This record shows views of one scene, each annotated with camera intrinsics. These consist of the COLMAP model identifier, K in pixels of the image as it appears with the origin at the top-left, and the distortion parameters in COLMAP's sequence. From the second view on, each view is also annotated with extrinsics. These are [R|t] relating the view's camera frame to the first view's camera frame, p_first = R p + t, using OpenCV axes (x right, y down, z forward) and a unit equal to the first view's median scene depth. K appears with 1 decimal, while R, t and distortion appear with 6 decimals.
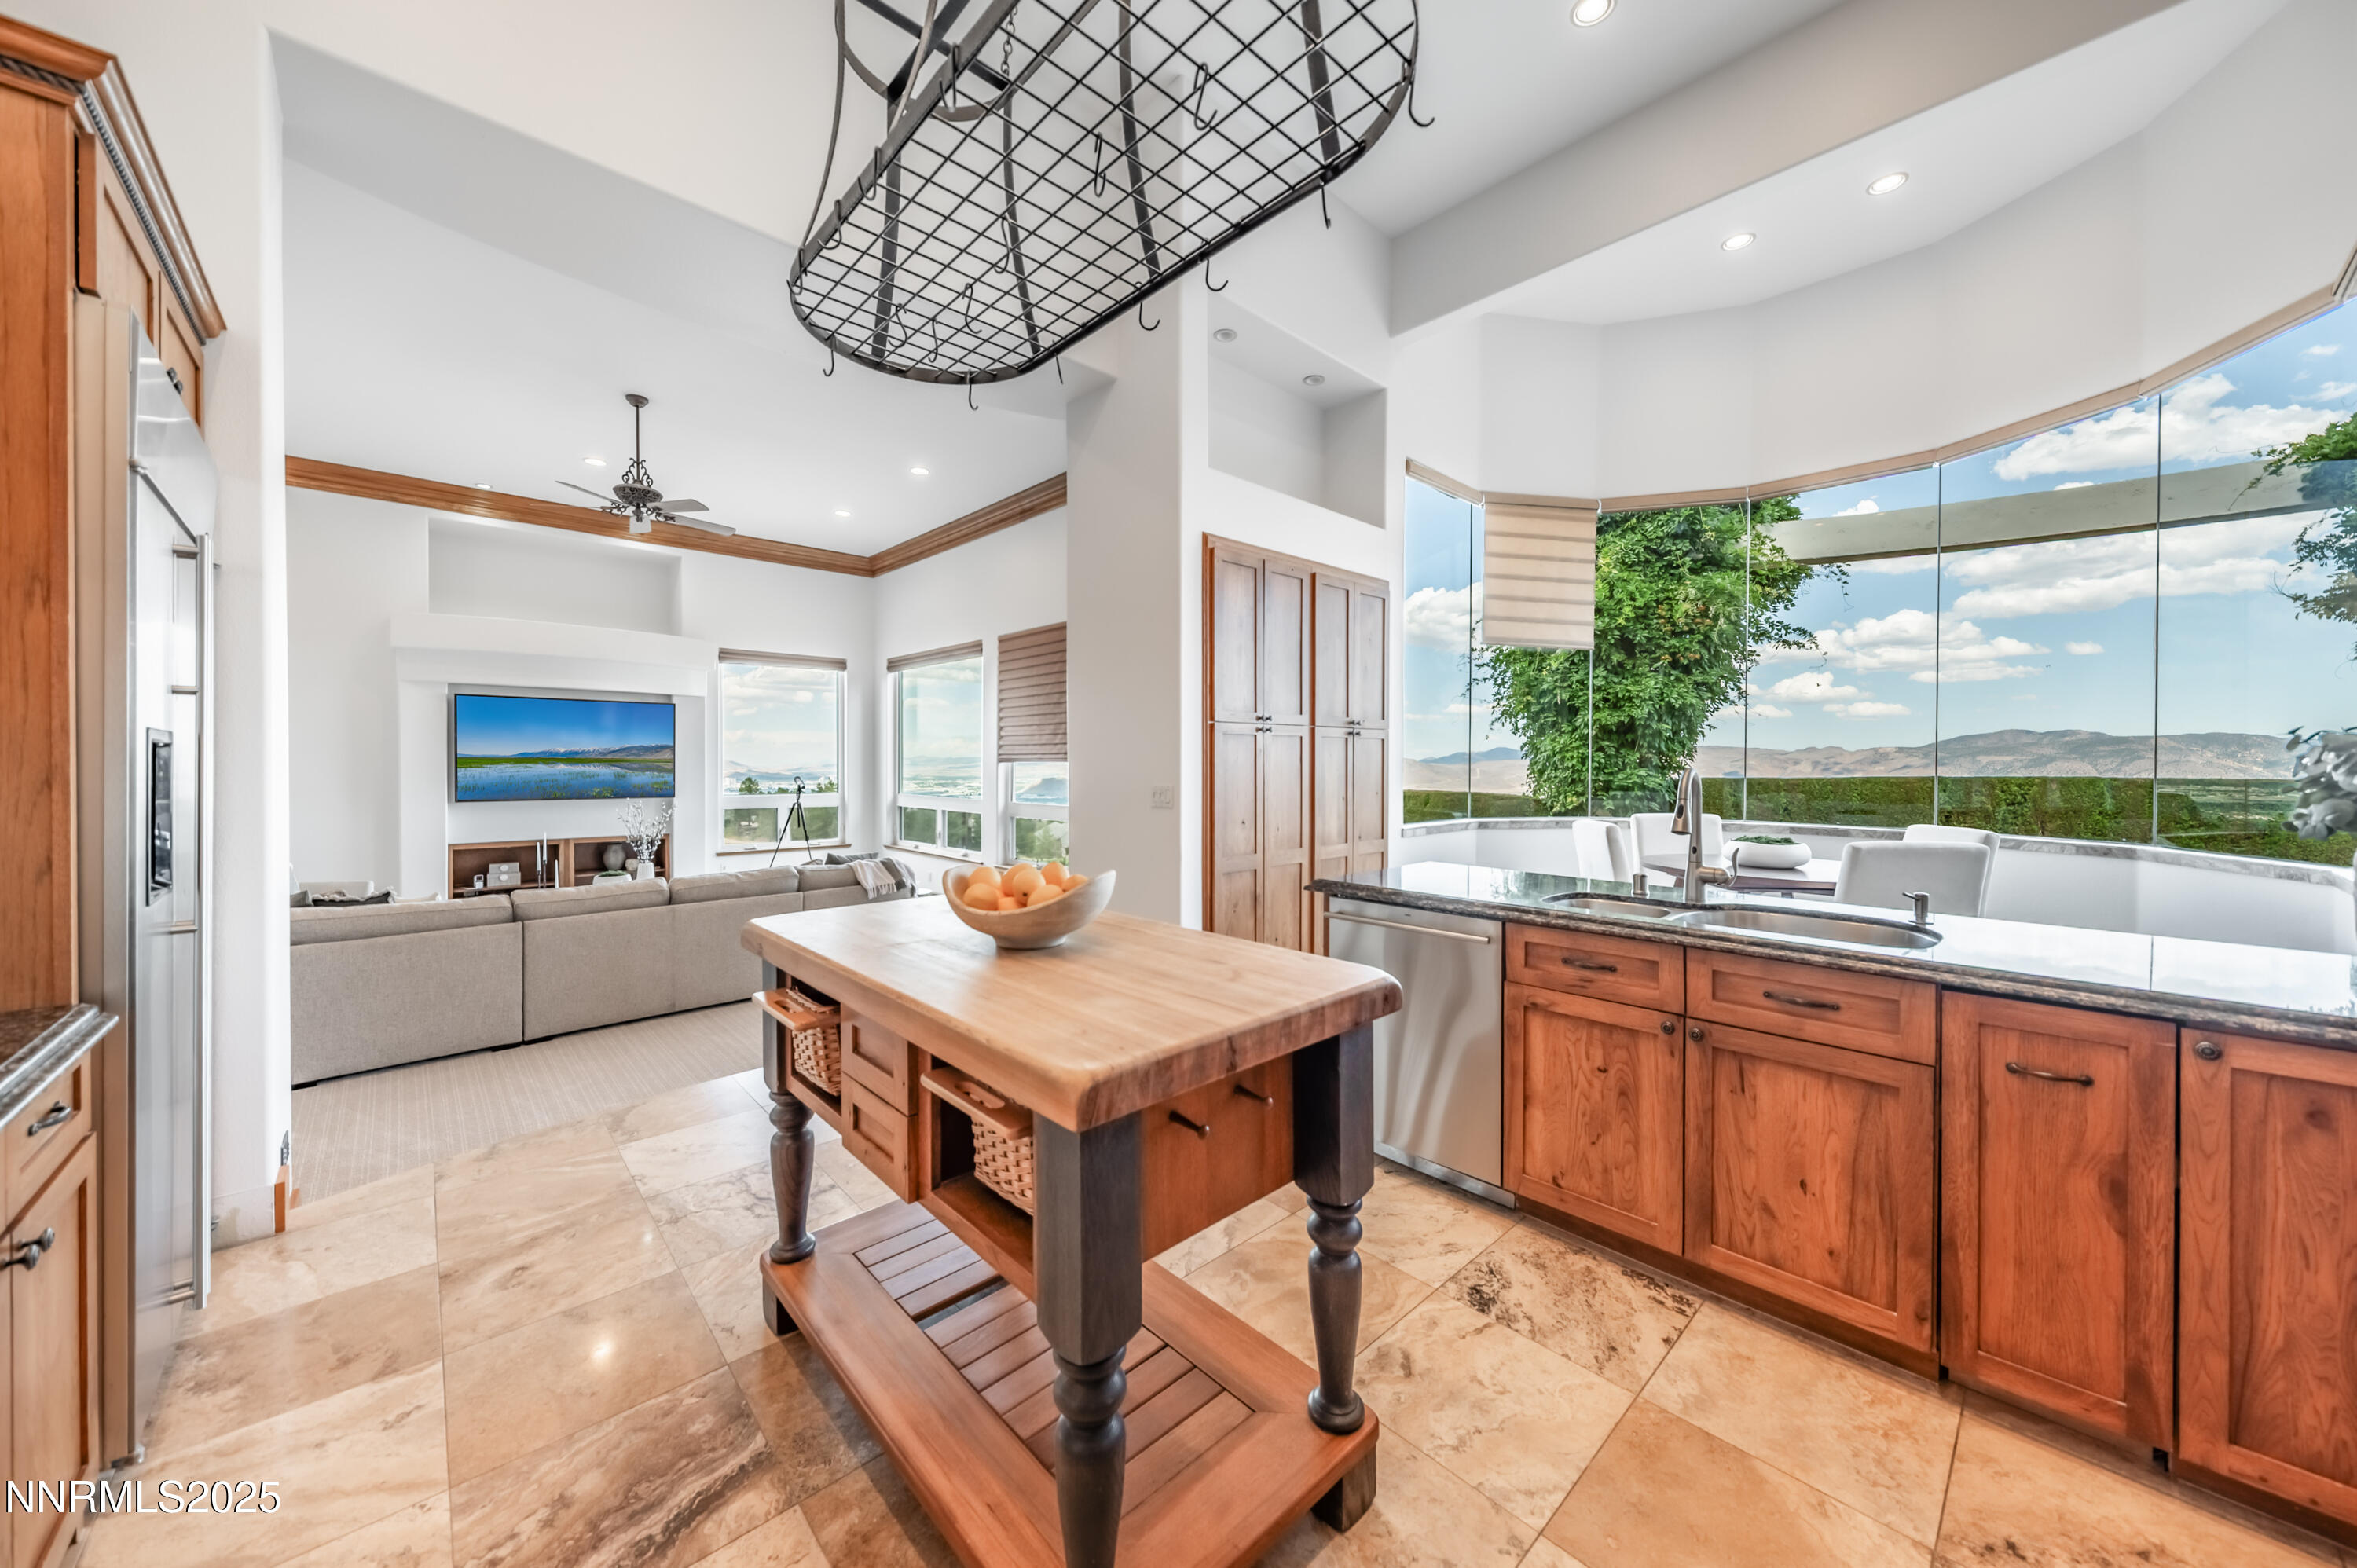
lens RADIAL K [[824.1, 0, 1171.0], [0, 824.1, 773.7], [0, 0, 1]] dist [0.010818, -0.000182]
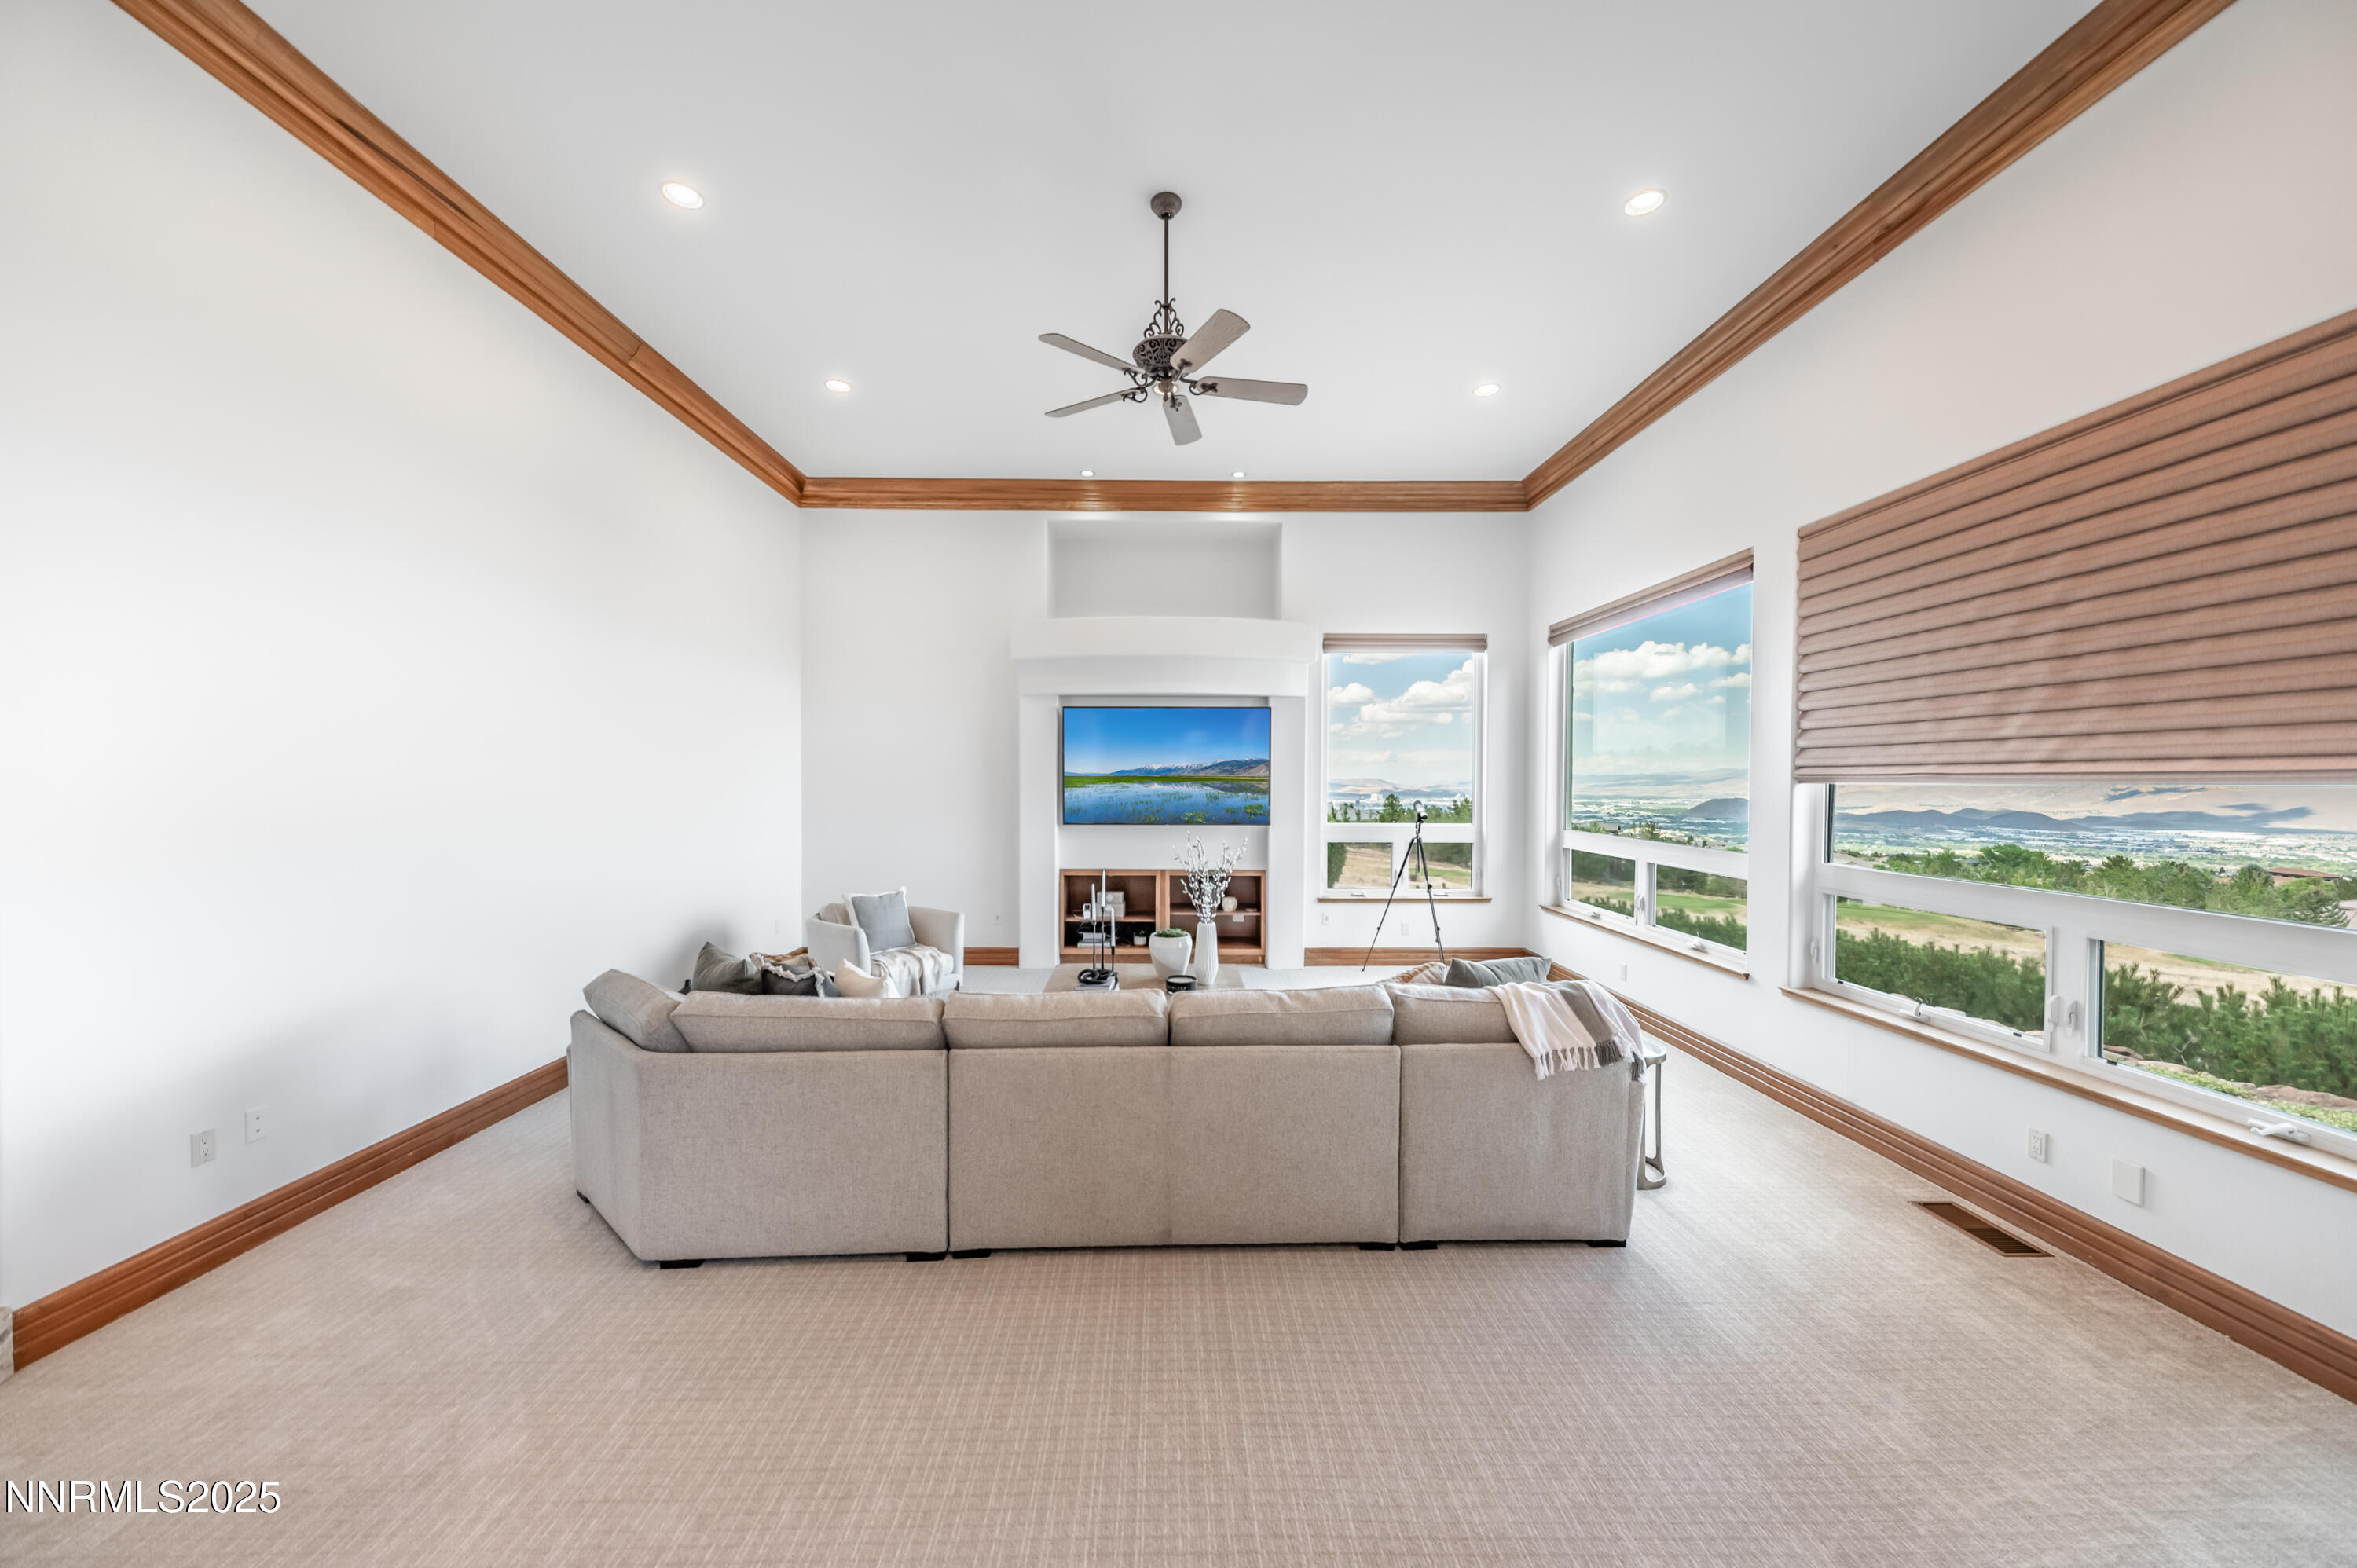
lens RADIAL K [[824.1, 0, 1165.4], [0, 824.1, 786.3], [0, 0, 1]] dist [0.010818, -0.000182]
pose [[0.737112, 0.006119, -0.675743, -0.151716], [-0.010529, 0.999942, -0.002431, -0.006360], [0.675688, 0.008907, 0.737134, 0.378194]]
